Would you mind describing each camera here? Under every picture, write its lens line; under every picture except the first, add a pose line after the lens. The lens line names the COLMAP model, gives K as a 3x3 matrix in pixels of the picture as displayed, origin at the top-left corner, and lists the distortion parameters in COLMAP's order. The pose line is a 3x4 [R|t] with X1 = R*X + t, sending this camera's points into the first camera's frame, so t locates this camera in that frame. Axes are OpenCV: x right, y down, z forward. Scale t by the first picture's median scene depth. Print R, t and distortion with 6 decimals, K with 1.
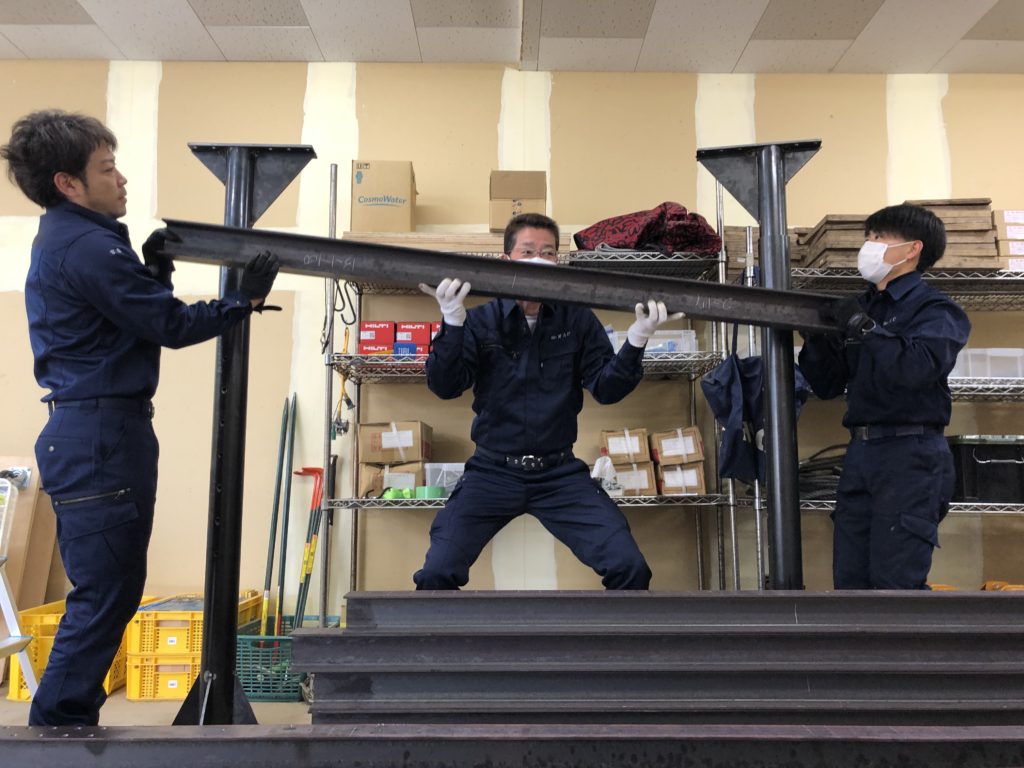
lens RADIAL K [[830.0, 0, 511.2], [0, 830.0, 378.6], [0, 0, 1]] dist [0.053822, -0.068641]
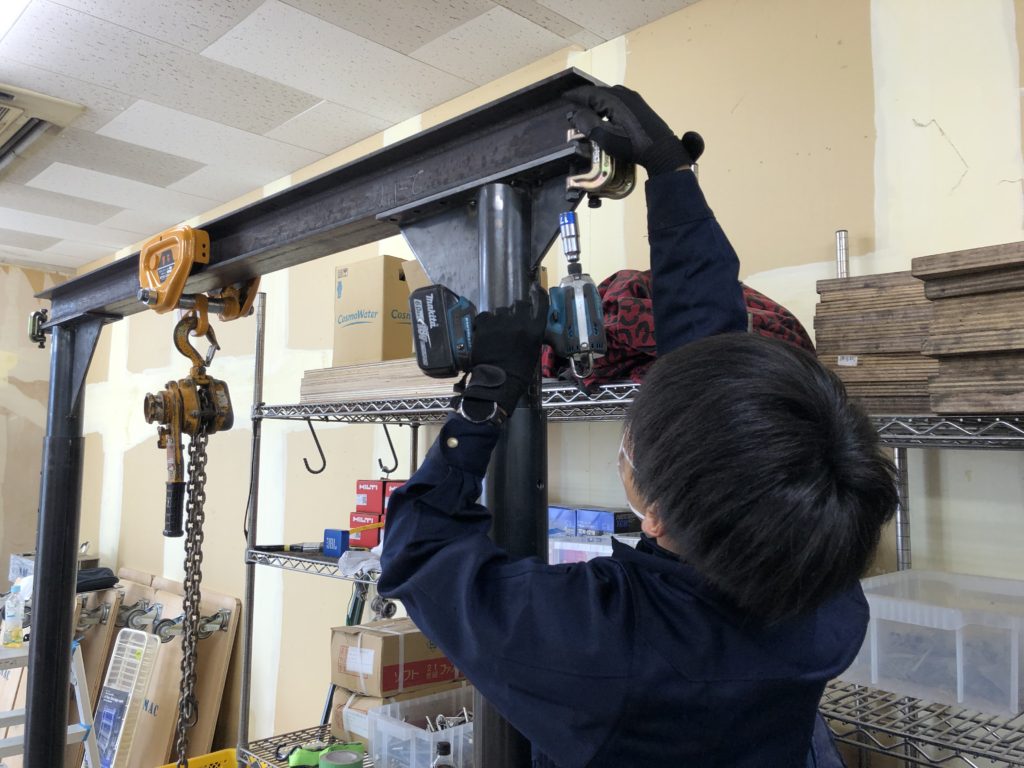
lens RADIAL K [[851.1, 0, 480.0], [0, 851.1, 366.4], [0, 0, 1]] dist [0.060160, -0.001045]
pose [[0.670088, -0.073383, -0.738645, 0.486876], [0.083902, 0.996212, -0.022857, -0.150030], [0.737524, -0.046658, 0.673707, 0.593775]]
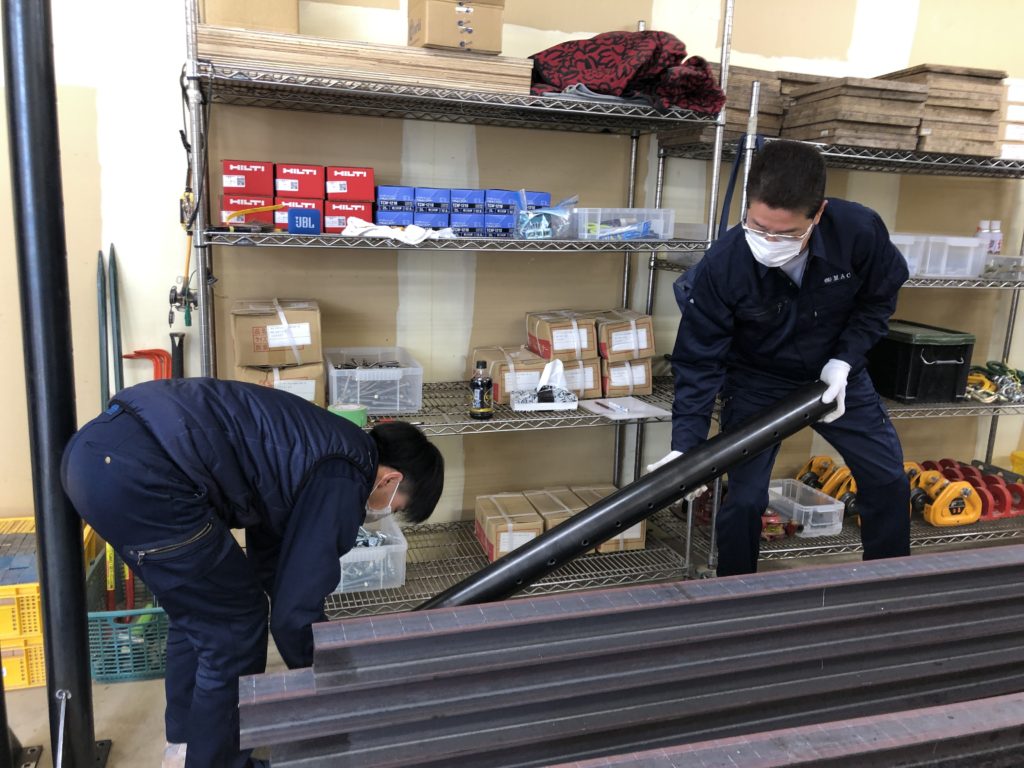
lens RADIAL K [[838.8, 0, 509.4], [0, 838.8, 378.2], [0, 0, 1]] dist [0.009213, 0.011759]
pose [[0.952011, -0.022310, 0.305249, -0.178554], [-0.078804, 0.945846, 0.314905, -0.141664], [-0.295744, -0.323848, 0.898698, 0.253606]]
